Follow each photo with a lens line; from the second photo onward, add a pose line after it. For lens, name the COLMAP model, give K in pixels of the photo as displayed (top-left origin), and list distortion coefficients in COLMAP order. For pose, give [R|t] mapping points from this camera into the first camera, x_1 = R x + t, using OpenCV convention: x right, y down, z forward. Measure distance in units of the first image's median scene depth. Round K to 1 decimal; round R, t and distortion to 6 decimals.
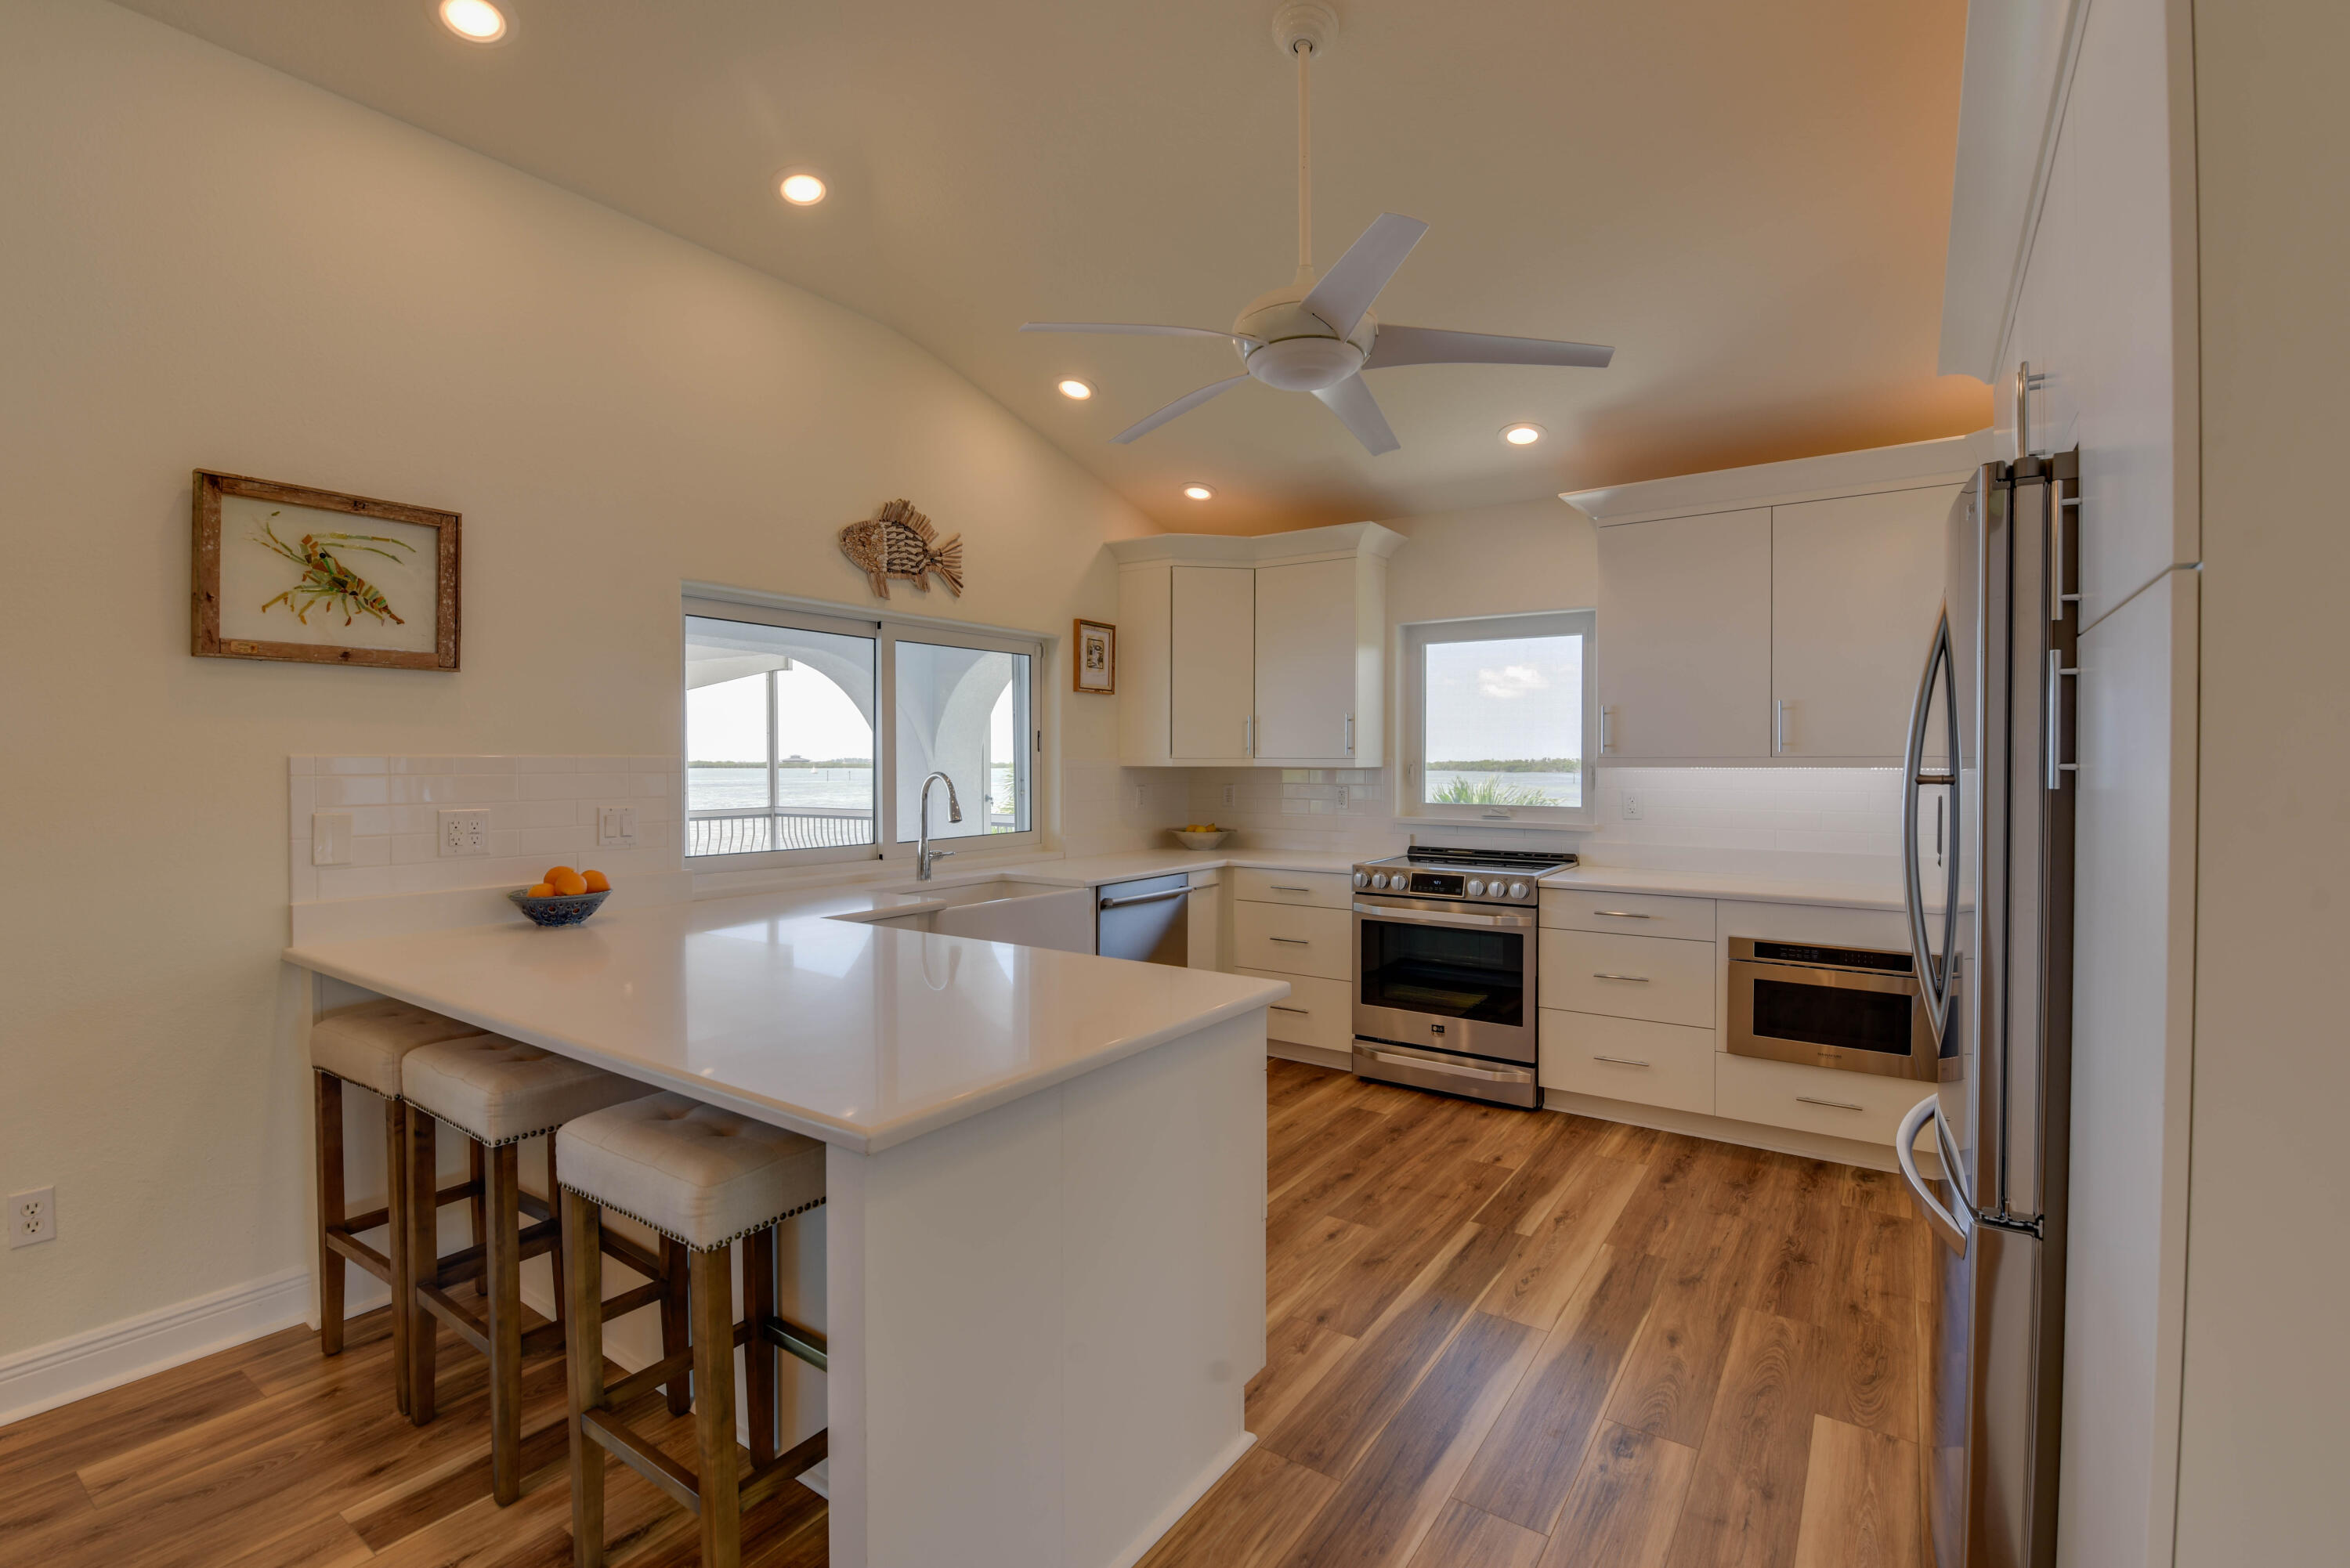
lens RADIAL K [[1032.2, 0, 1173.9], [0, 1032.2, 776.5], [0, 0, 1]] dist [-0.014171, -0.006037]
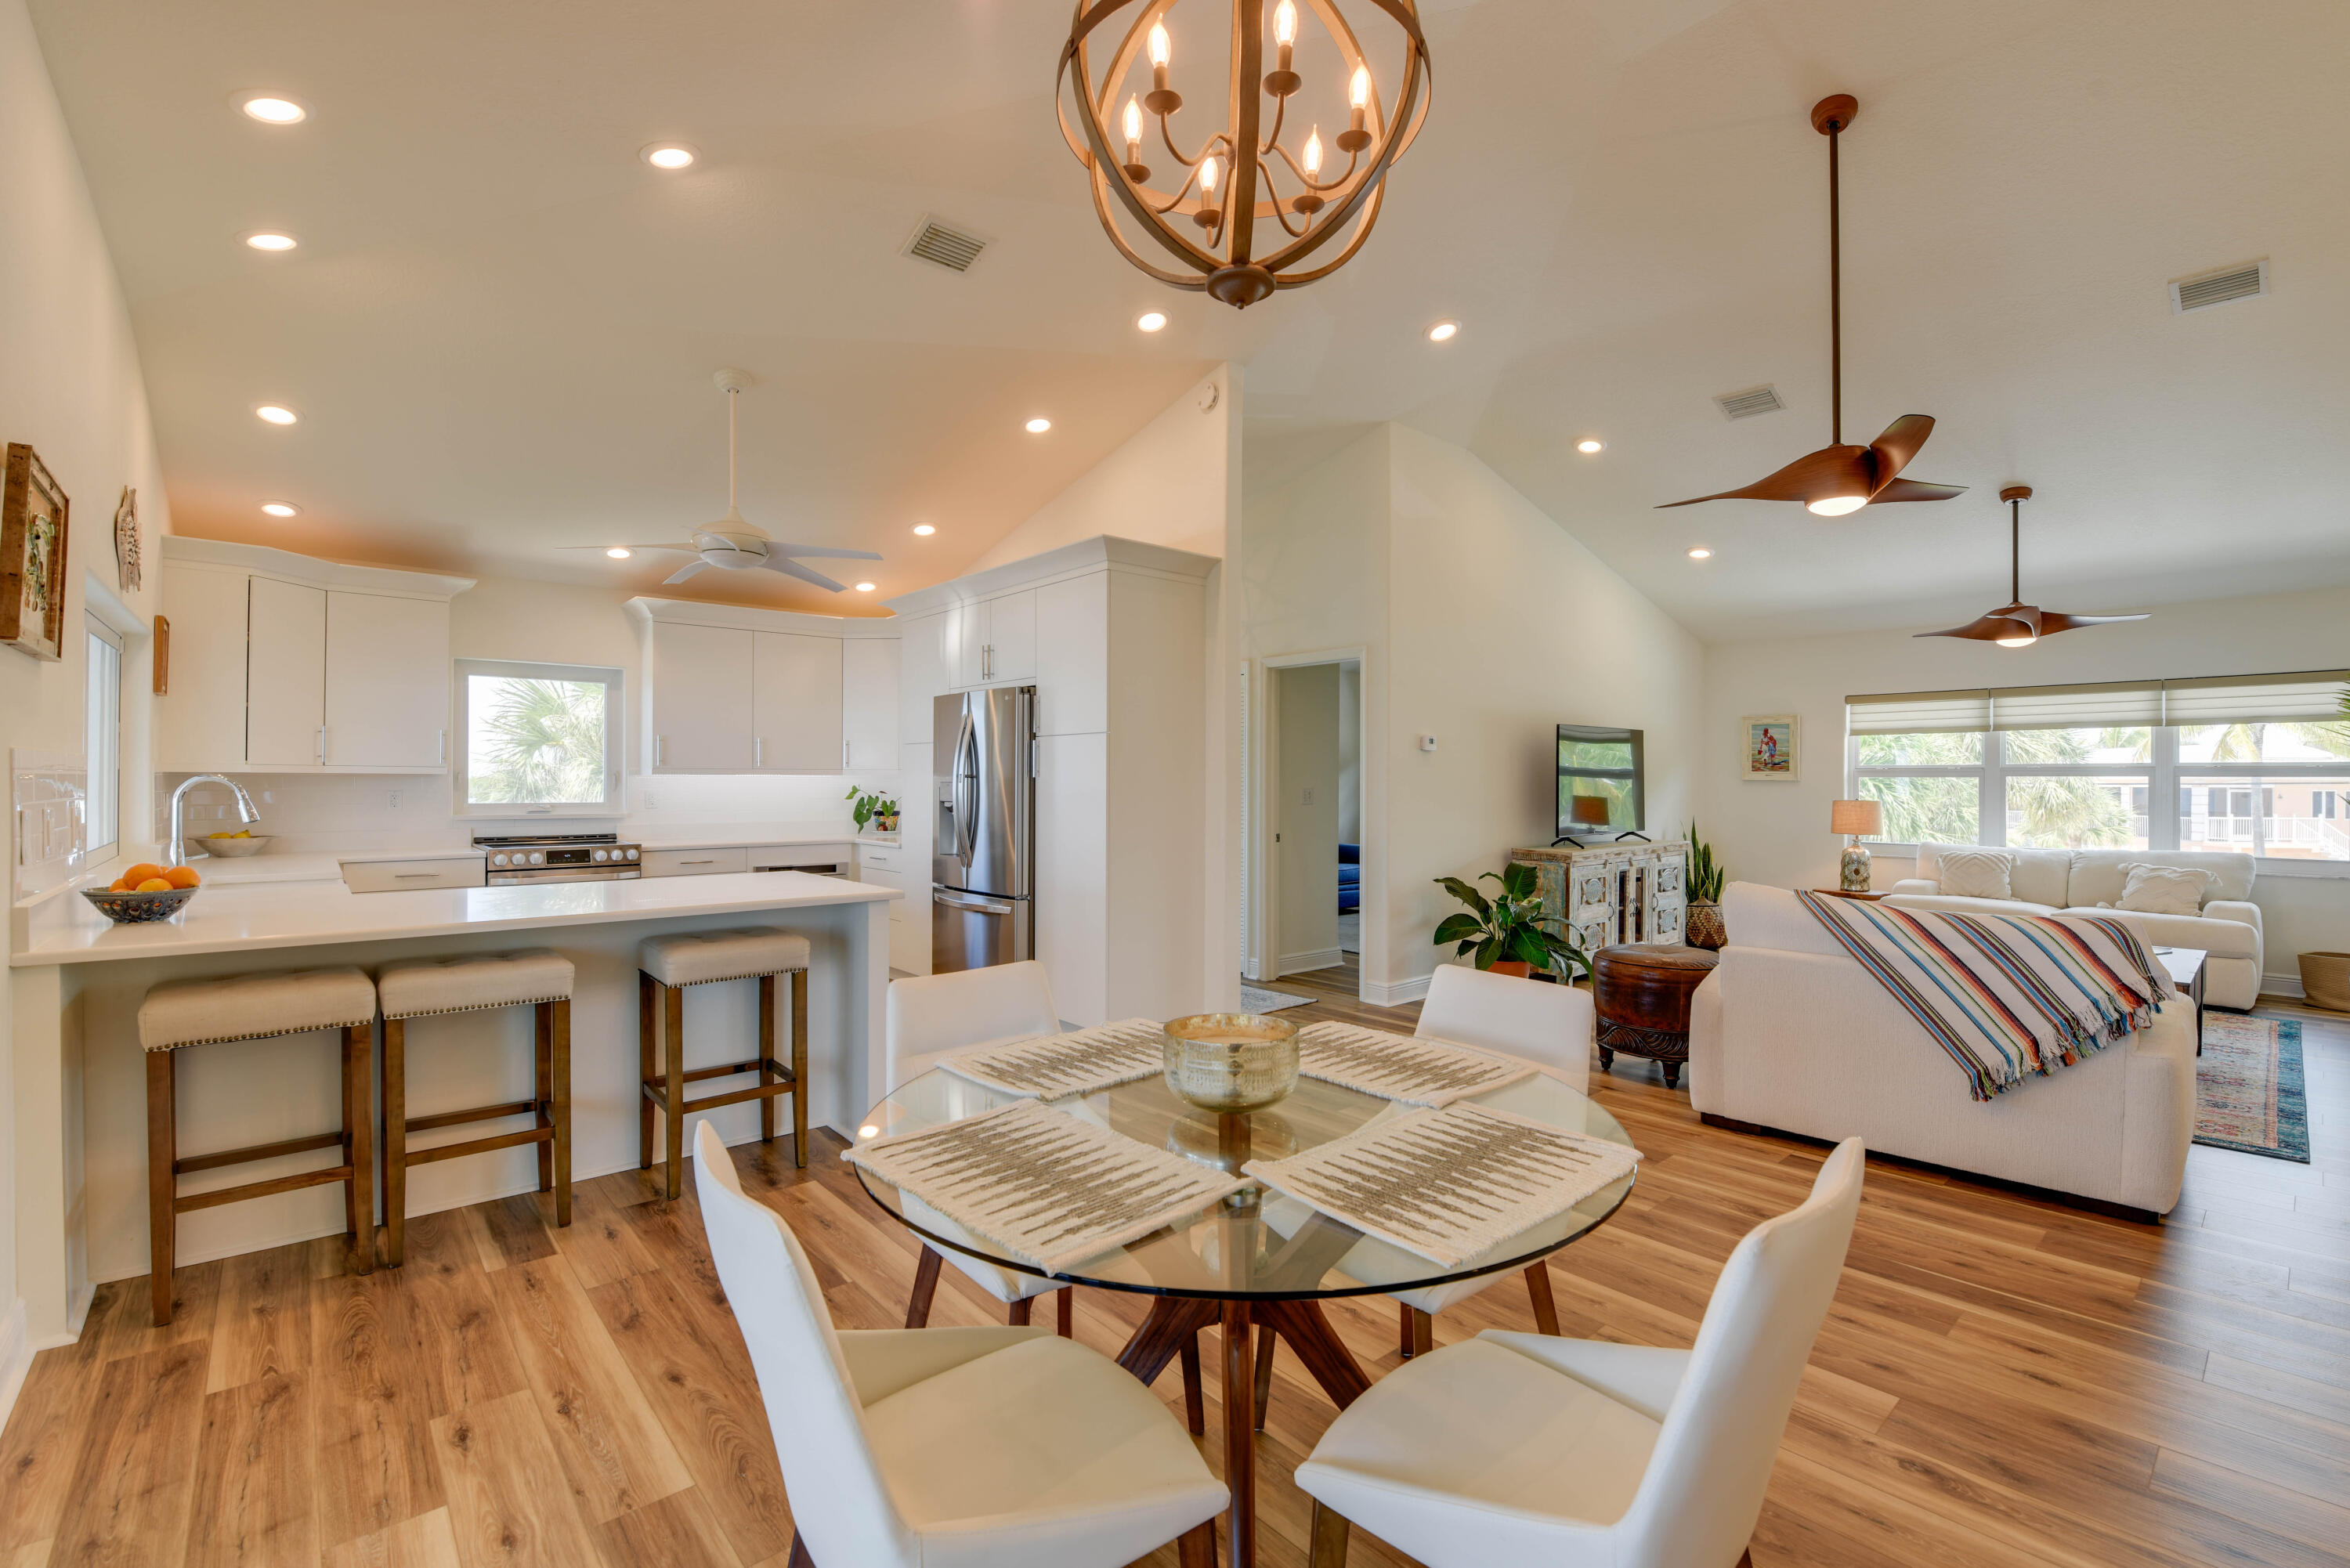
lens RADIAL K [[1011.2, 0, 1173.3], [0, 1011.2, 772.2], [0, 0, 1]] dist [-0.026089, -0.000165]
pose [[0.259255, 0.006473, 0.965787, -1.301922], [0.009243, 0.999915, -0.009183, 0.014145], [-0.965765, 0.011307, 0.259174, -0.237651]]
